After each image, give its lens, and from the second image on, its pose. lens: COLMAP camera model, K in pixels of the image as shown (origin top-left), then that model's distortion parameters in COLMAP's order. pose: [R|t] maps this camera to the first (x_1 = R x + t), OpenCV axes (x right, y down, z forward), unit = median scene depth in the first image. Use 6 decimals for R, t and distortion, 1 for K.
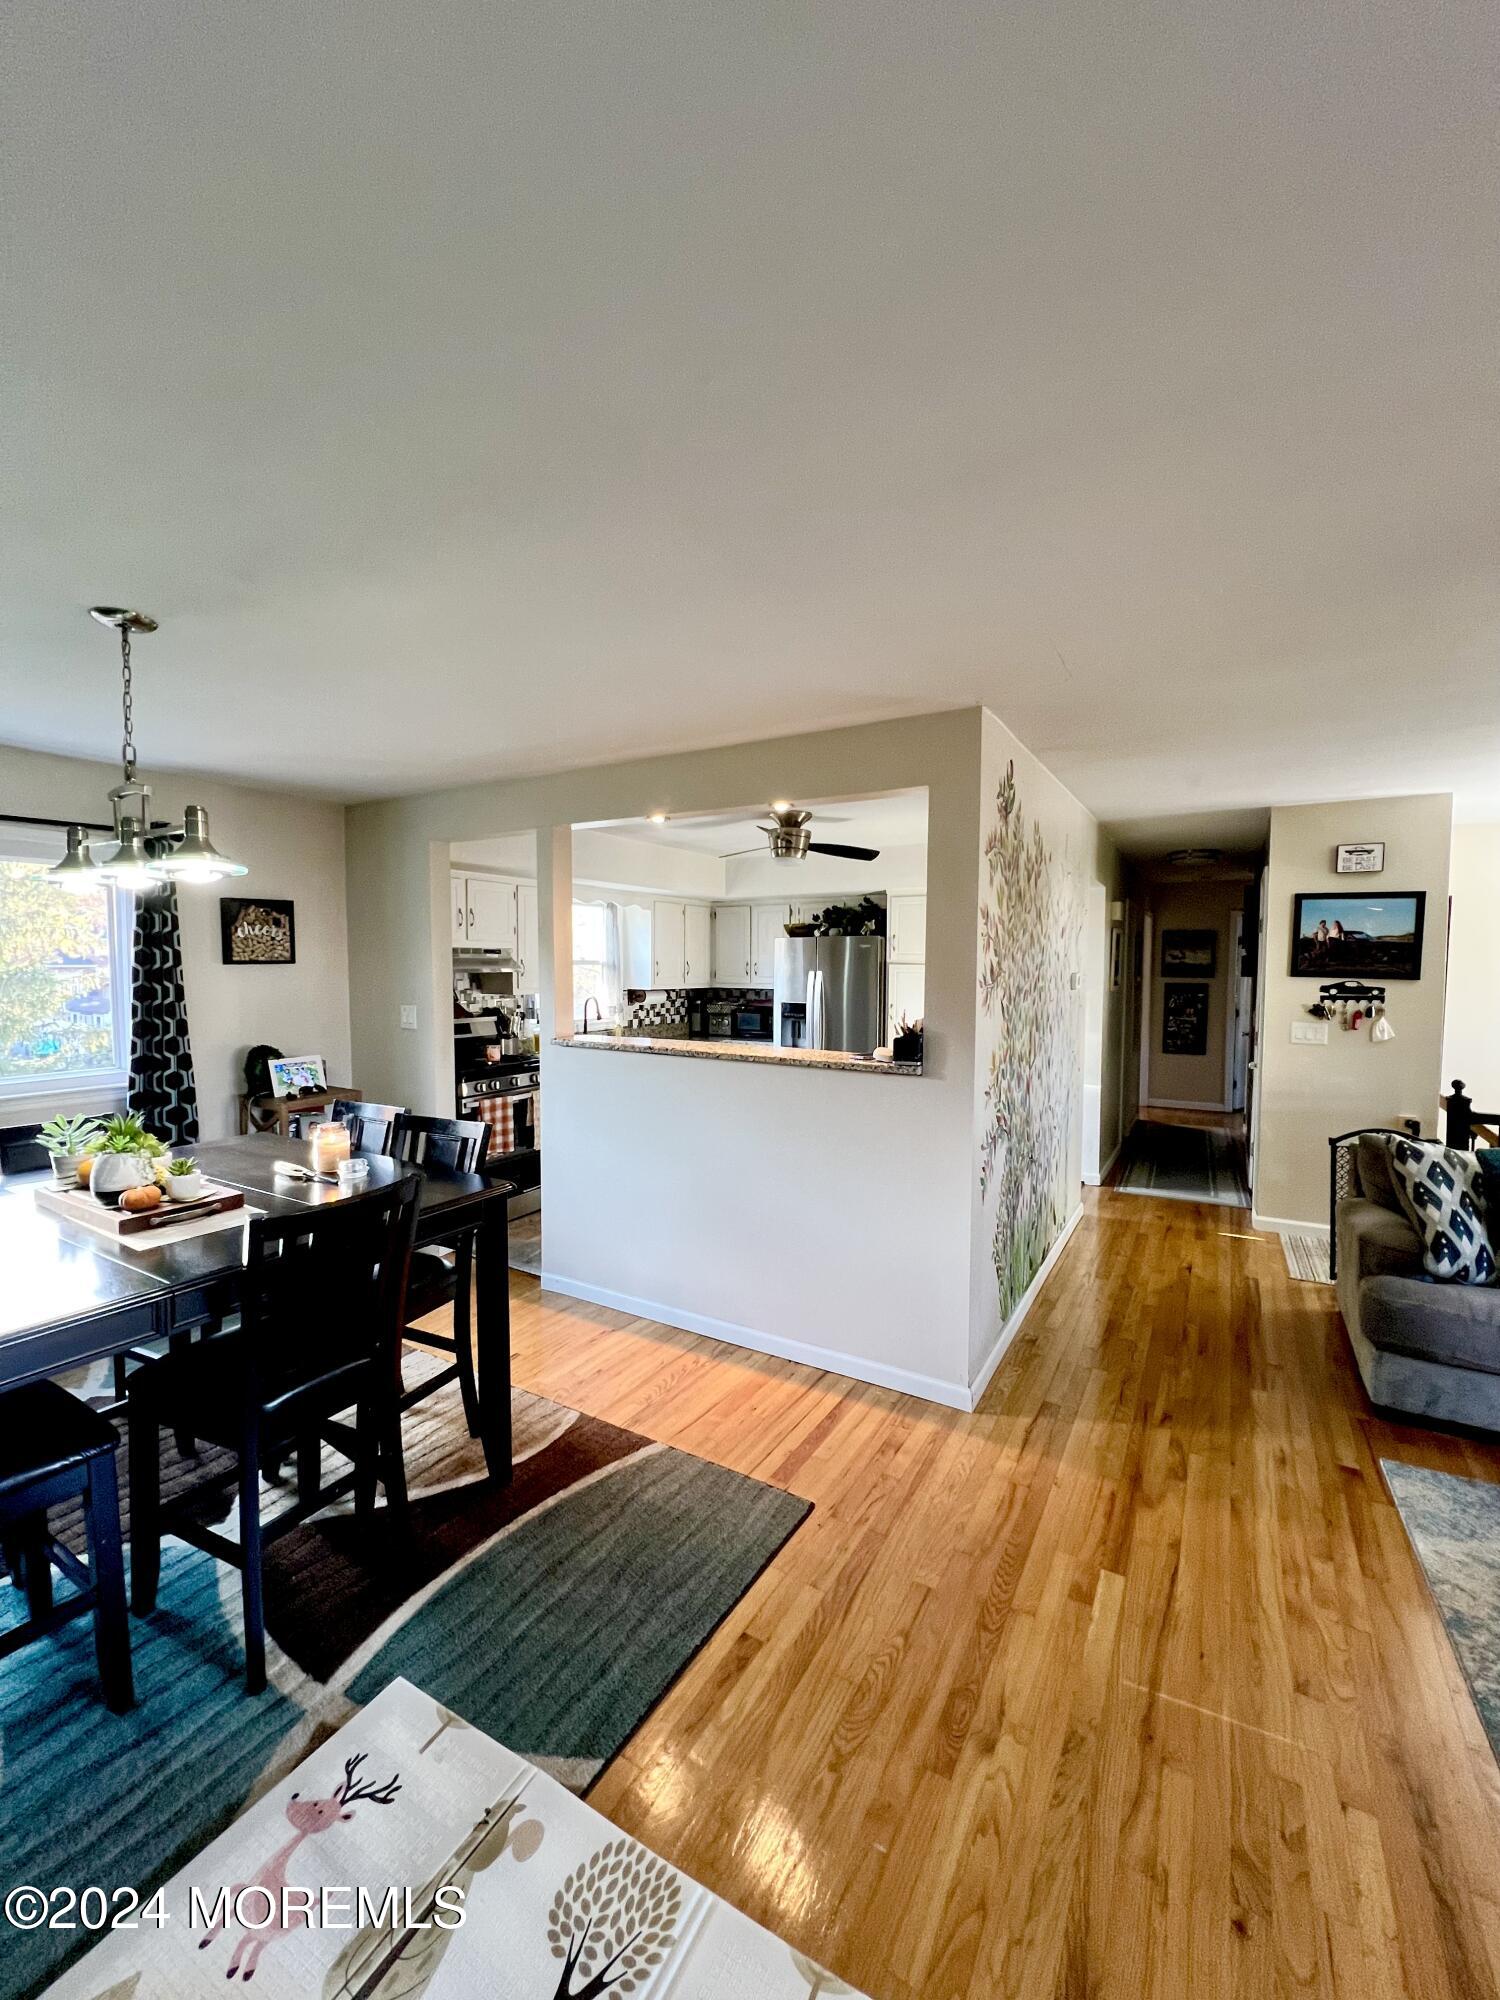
lens RADIAL K [[801.0, 0, 754.5], [0, 801.0, 1004.9], [0, 0, 1]] dist [0.003517, -0.000101]
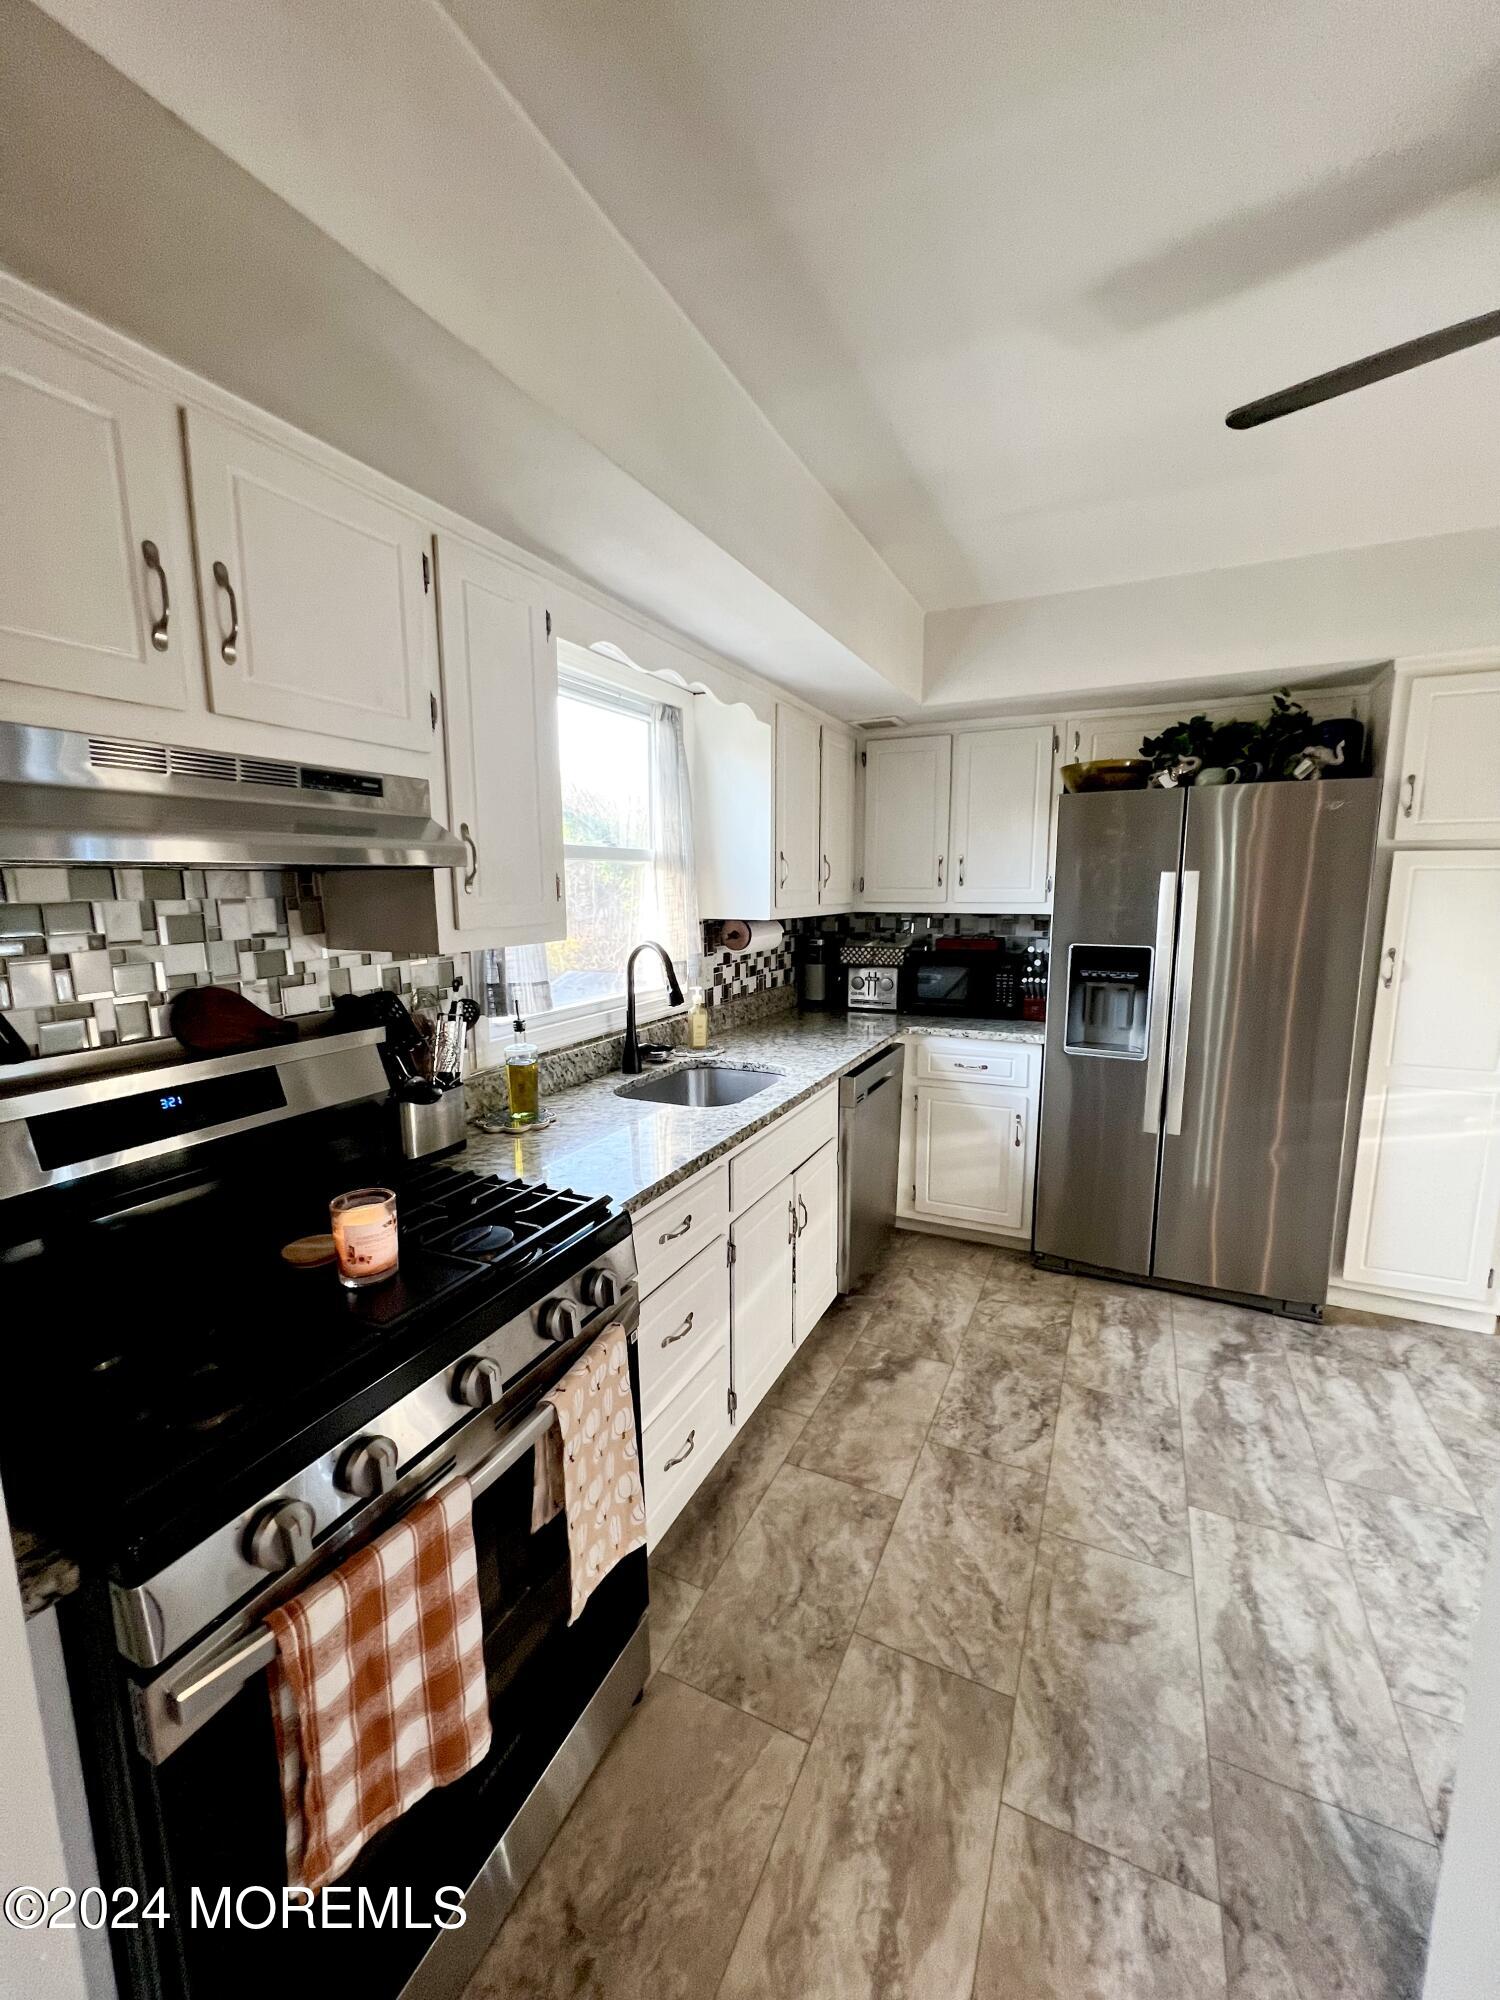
lens RADIAL K [[801.0, 0, 749.6], [0, 801.0, 1000.7], [0, 0, 1]] dist [0.003517, -0.000101]
pose [[0.995840, -0.021046, 0.088650, -0.182831], [0.012449, 0.995262, 0.096428, -0.017948], [-0.090259, -0.094923, 0.991384, 0.595466]]
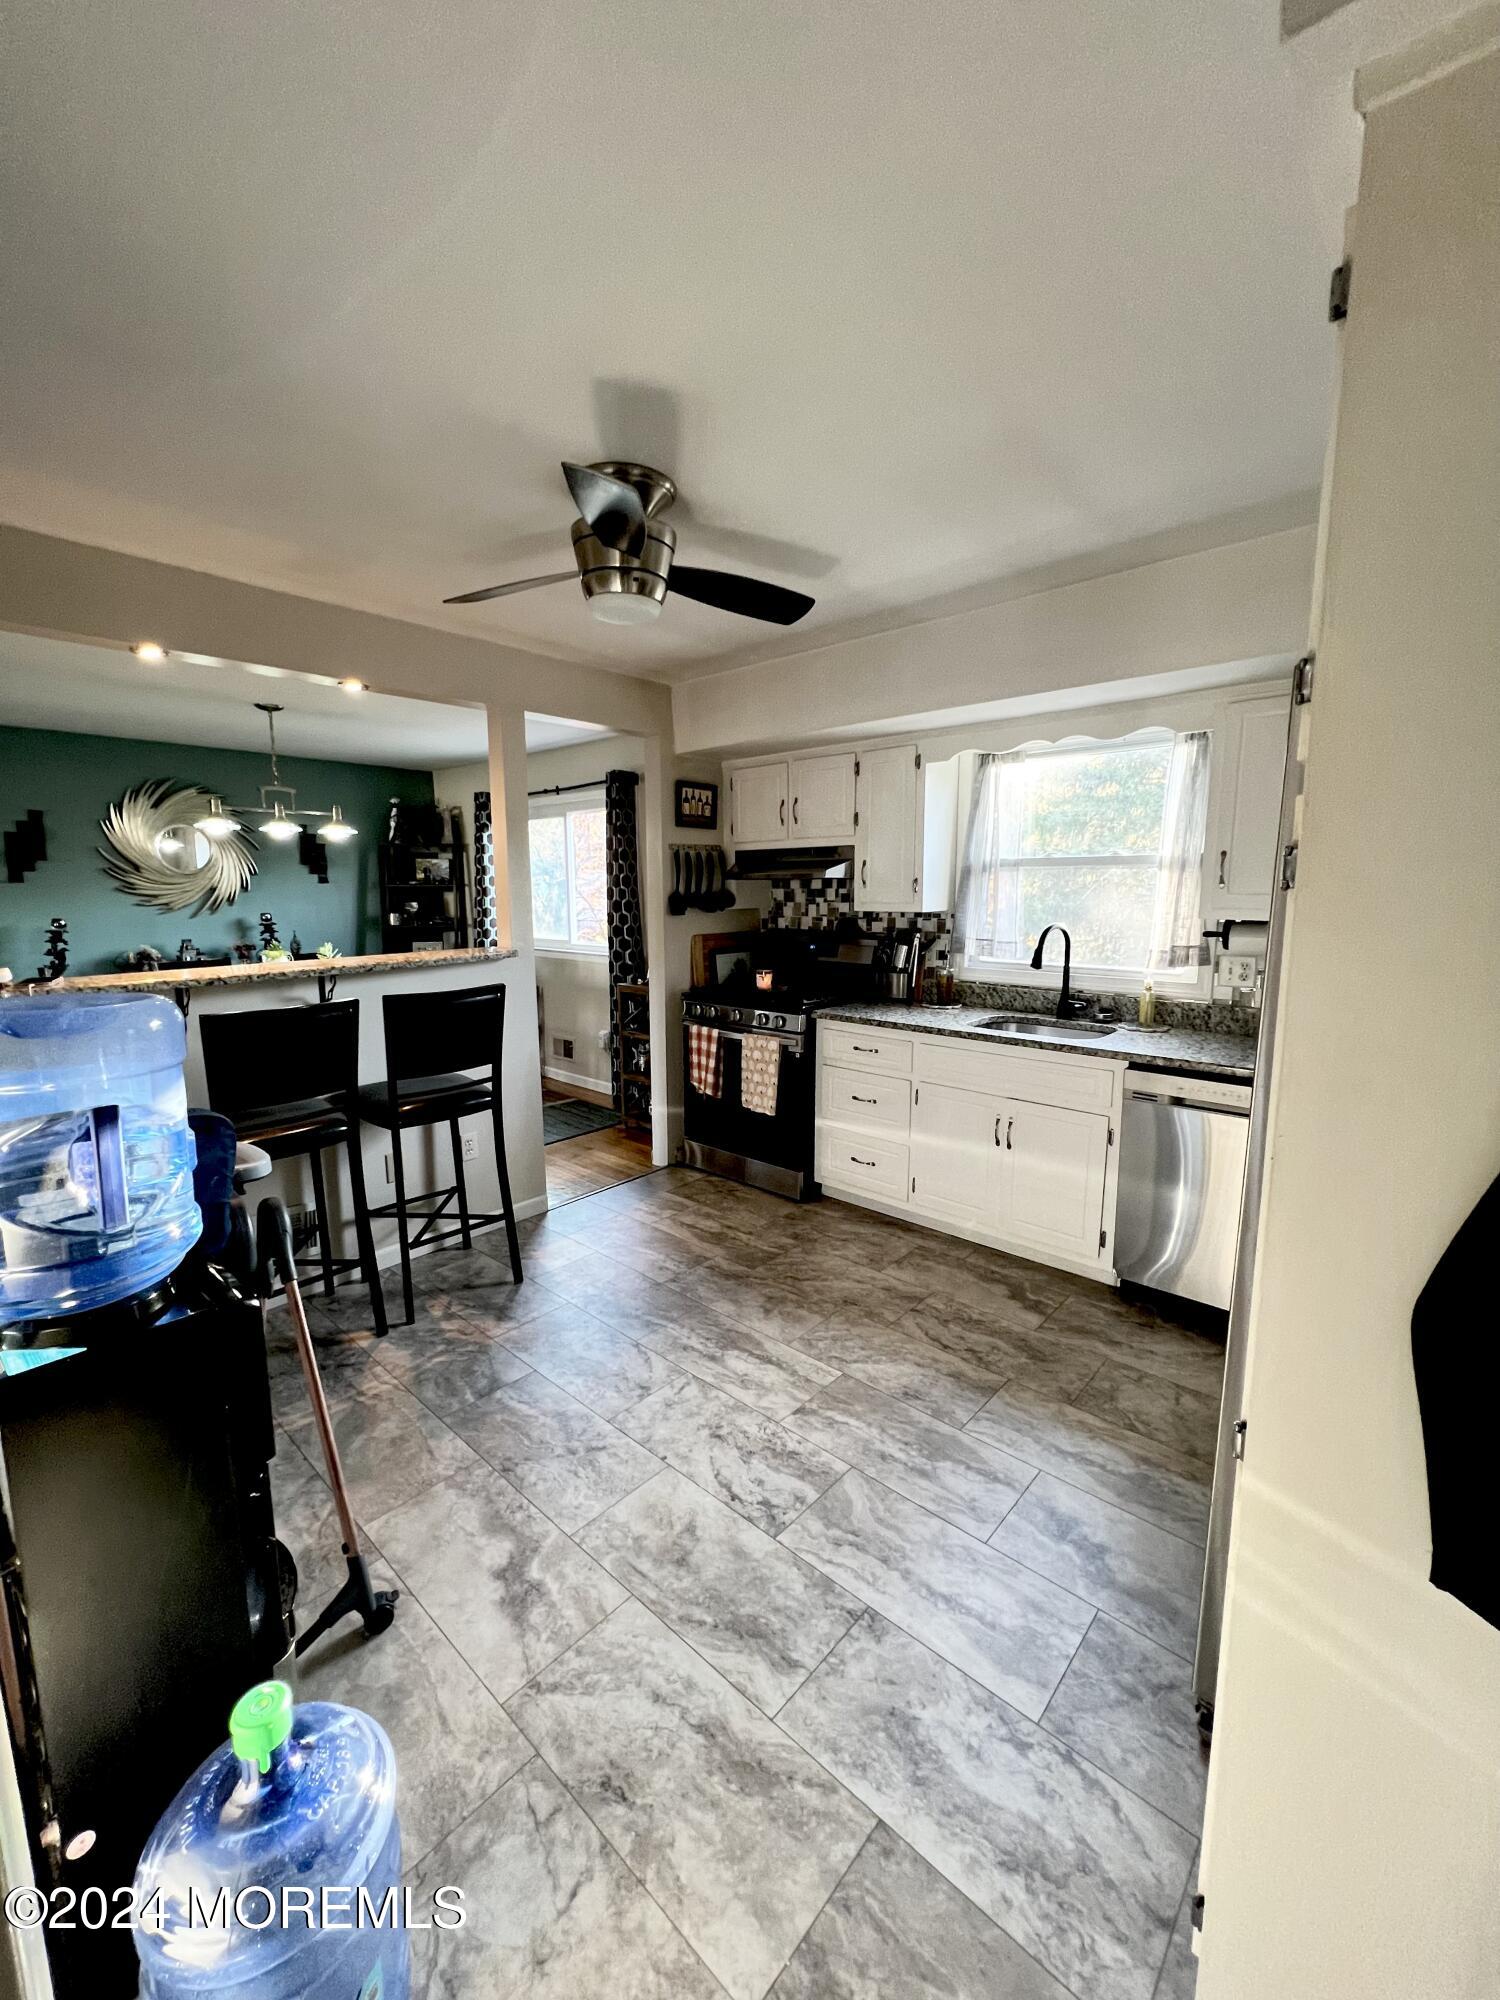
lens RADIAL K [[801.0, 0, 757.8], [0, 801.0, 1005.0], [0, 0, 1]] dist [0.003517, -0.000101]
pose [[-0.190027, 0.142263, -0.971417, 0.354168], [-0.047556, 0.986951, 0.153841, -0.029030], [0.980626, 0.075430, -0.180782, 0.874759]]
